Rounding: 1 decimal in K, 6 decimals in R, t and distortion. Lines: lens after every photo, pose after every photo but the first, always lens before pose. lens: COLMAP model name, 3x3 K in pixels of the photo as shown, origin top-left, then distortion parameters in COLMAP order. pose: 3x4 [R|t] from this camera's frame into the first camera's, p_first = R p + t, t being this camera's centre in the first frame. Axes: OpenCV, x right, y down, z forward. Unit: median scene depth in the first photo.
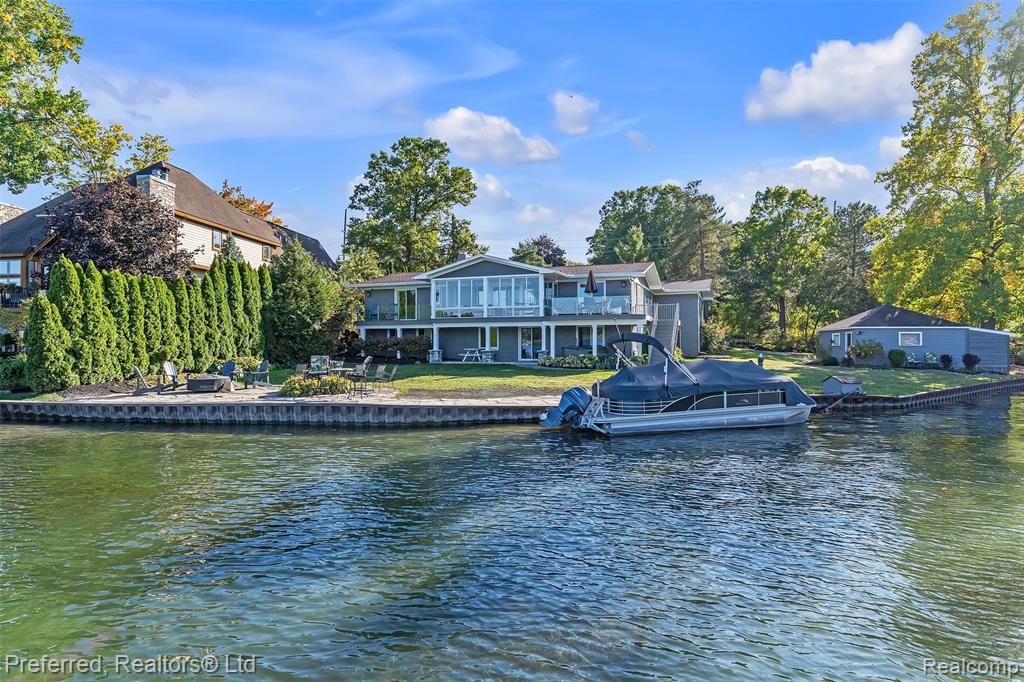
lens RADIAL K [[584.0, 0, 512.0], [0, 584.0, 341.0], [0, 0, 1]] dist [0.000476, -0.000191]
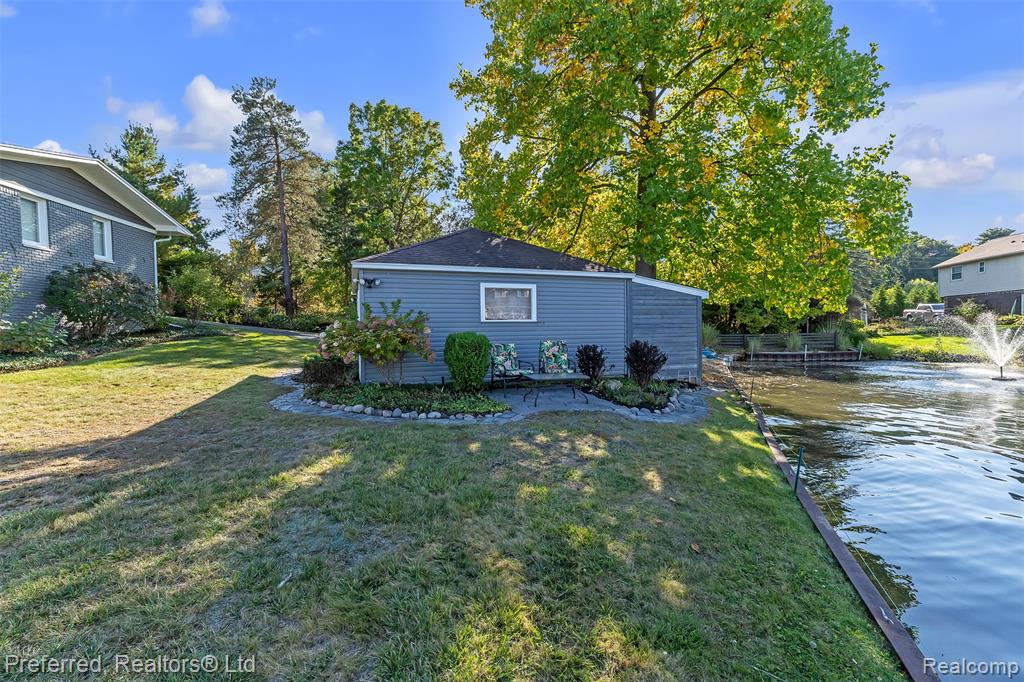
lens RADIAL K [[427.7, 0, 512.2], [0, 427.7, 336.3], [0, 0, 1]] dist [0.003089, -0.000106]
pose [[0.870861, -0.020865, 0.491087, 0.668240], [0.007037, 0.999525, 0.029988, 0.011423], [-0.491479, -0.022659, 0.870594, 0.926340]]
